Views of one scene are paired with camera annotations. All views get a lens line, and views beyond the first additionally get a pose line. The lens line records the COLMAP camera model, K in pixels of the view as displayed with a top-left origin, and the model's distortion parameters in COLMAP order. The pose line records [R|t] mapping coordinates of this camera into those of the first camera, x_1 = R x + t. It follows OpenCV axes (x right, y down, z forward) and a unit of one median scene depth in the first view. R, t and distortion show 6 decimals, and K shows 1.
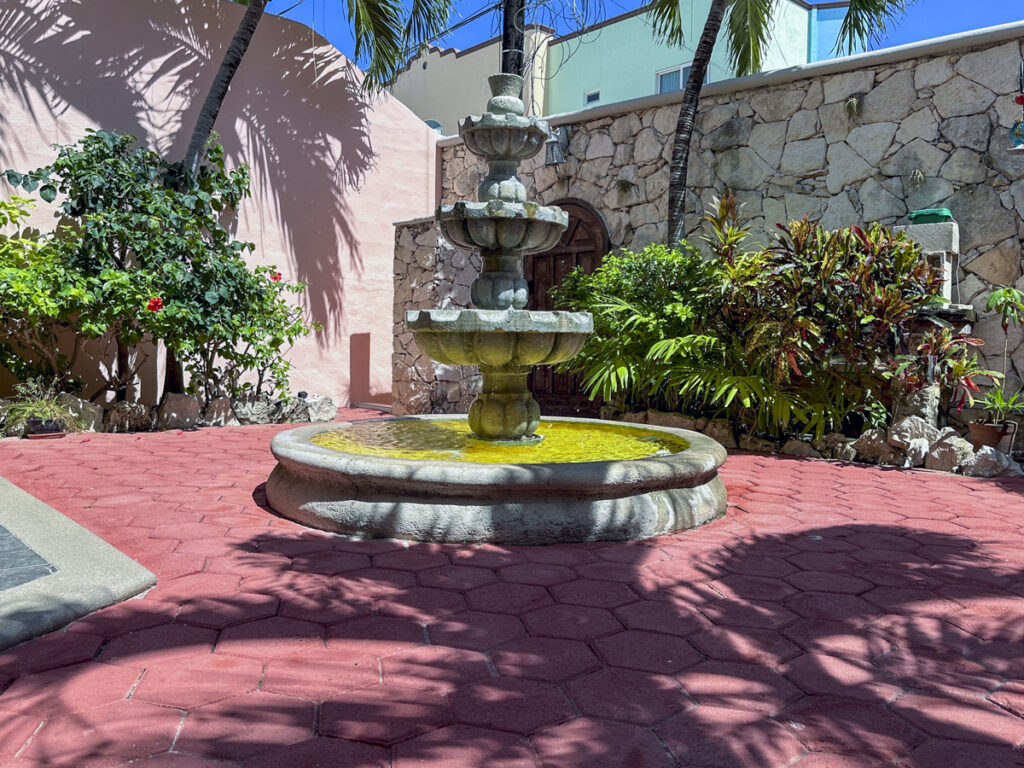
lens RADIAL K [[746.1, 0, 512.0], [0, 746.1, 384.0], [0, 0, 1]] dist [-0.010463, -0.001263]
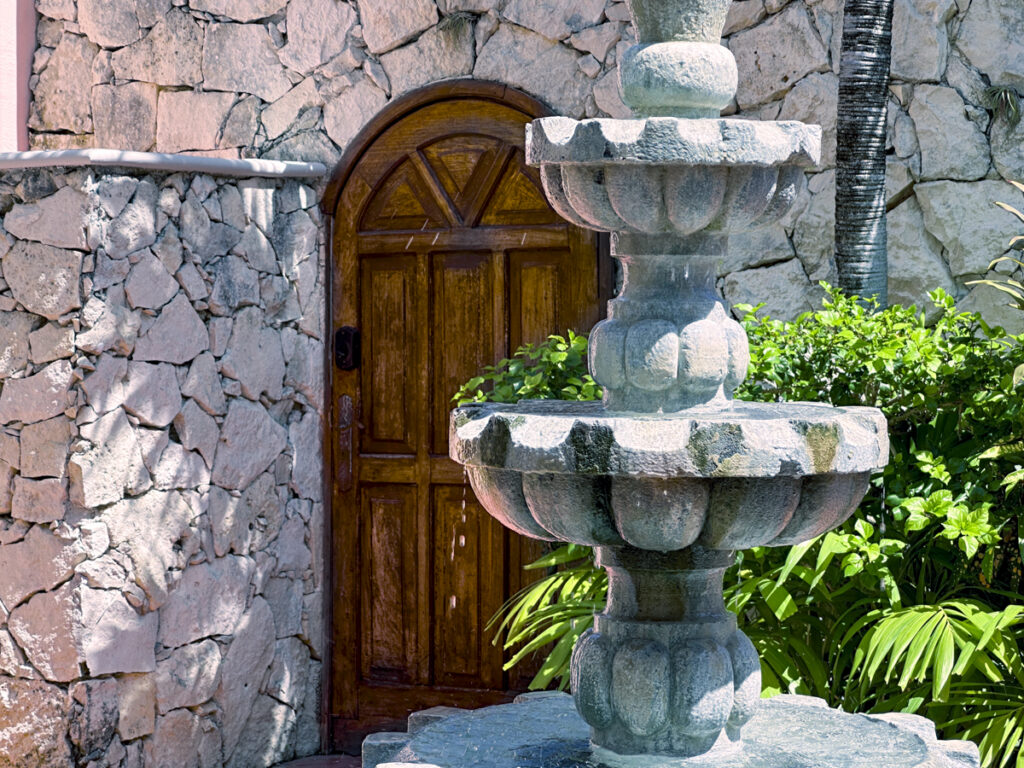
lens RADIAL K [[2276.7, 0, 512.0], [0, 2276.7, 384.0], [0, 0, 1]] dist [-0.042489, -0.605335]
pose [[0.983538, -0.014399, 0.180129, -0.114251], [0.023040, 0.998677, -0.045970, -0.094471], [-0.179229, 0.049364, 0.982568, 0.049278]]
